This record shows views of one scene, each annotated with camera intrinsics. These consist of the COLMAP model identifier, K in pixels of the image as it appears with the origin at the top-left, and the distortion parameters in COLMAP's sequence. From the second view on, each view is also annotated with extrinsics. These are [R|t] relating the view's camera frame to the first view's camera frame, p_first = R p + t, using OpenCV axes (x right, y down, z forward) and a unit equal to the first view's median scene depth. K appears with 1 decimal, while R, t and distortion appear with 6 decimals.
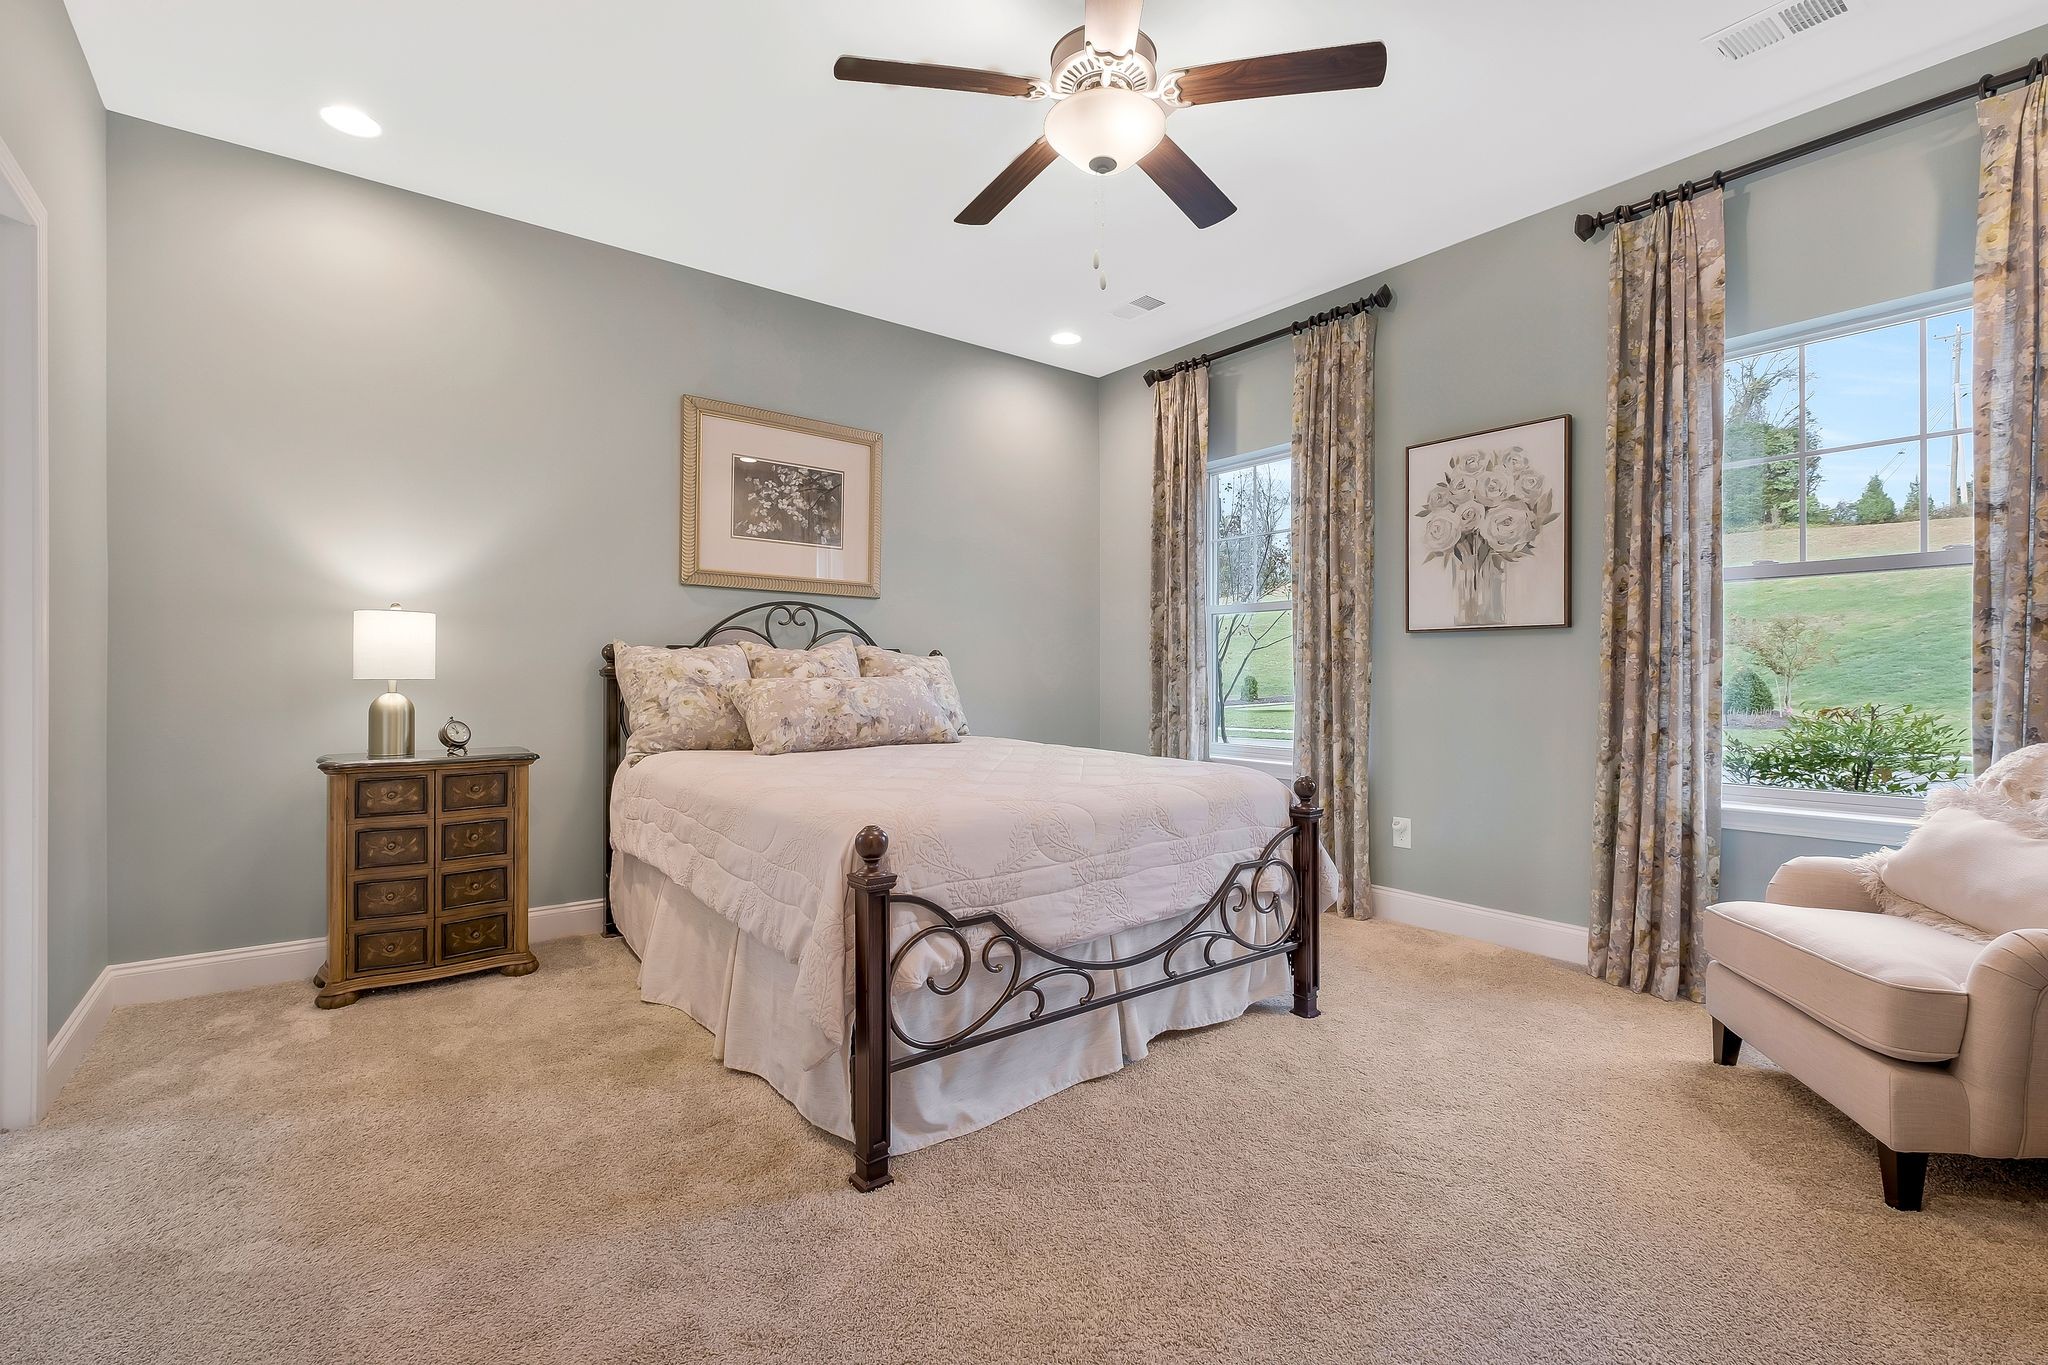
lens RADIAL K [[889.1, 0, 1031.4], [0, 889.1, 669.2], [0, 0, 1]] dist [-0.002892, -0.001089]
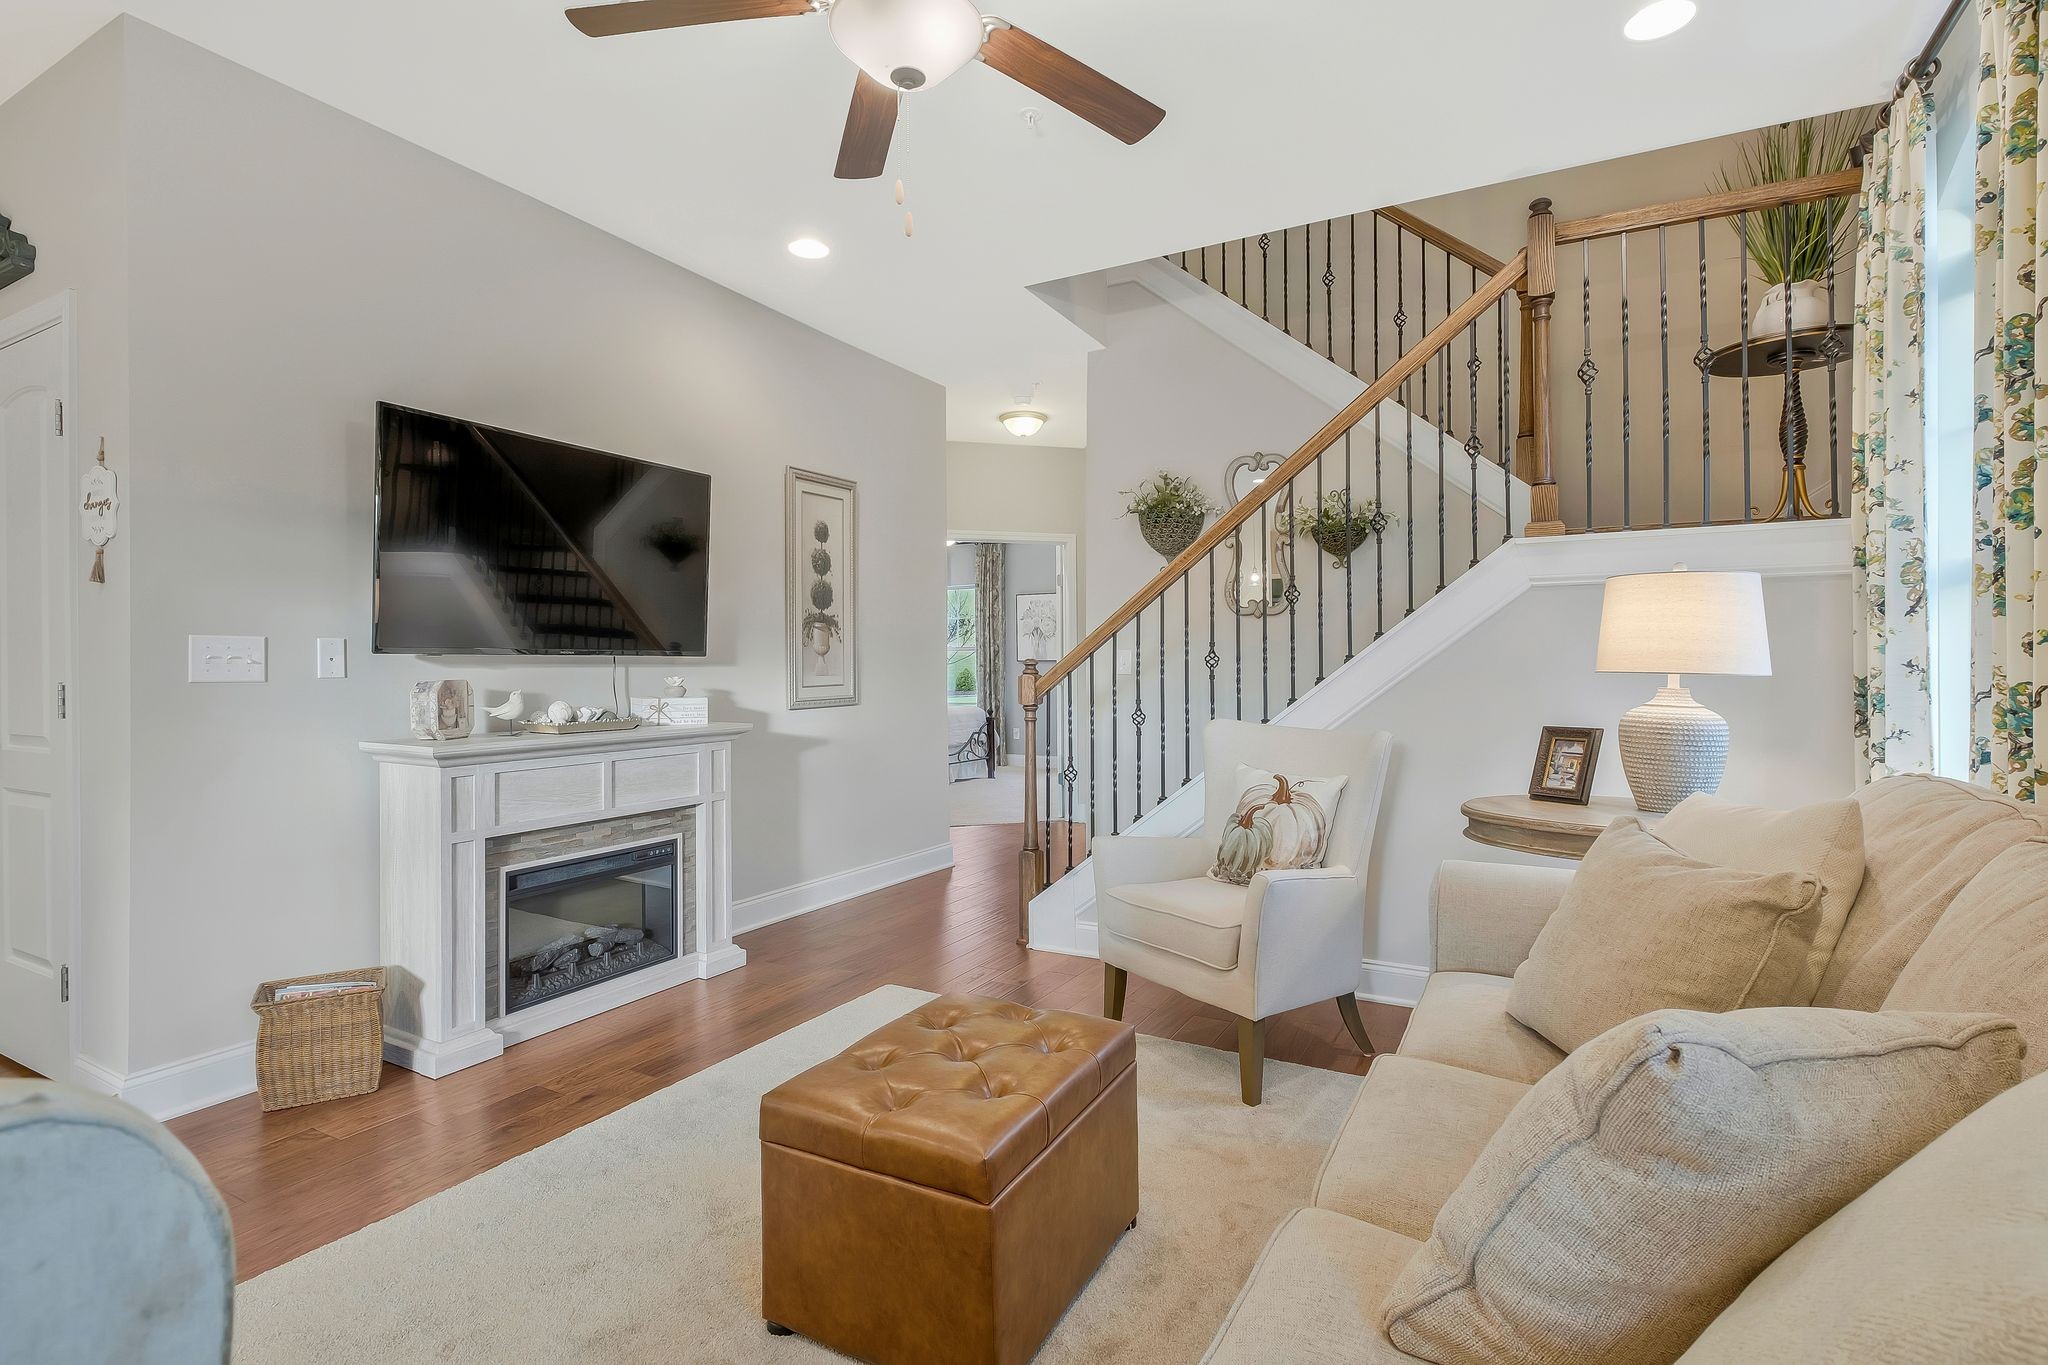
lens RADIAL K [[984.7, 0, 1024.3], [0, 984.7, 656.6], [0, 0, 1]] dist [-0.002349, -0.000580]
pose [[0.917106, -0.008540, 0.398551, -0.757098], [0.012083, 0.999907, -0.006377, -0.034089], [-0.398459, 0.010664, 0.917124, -1.769823]]
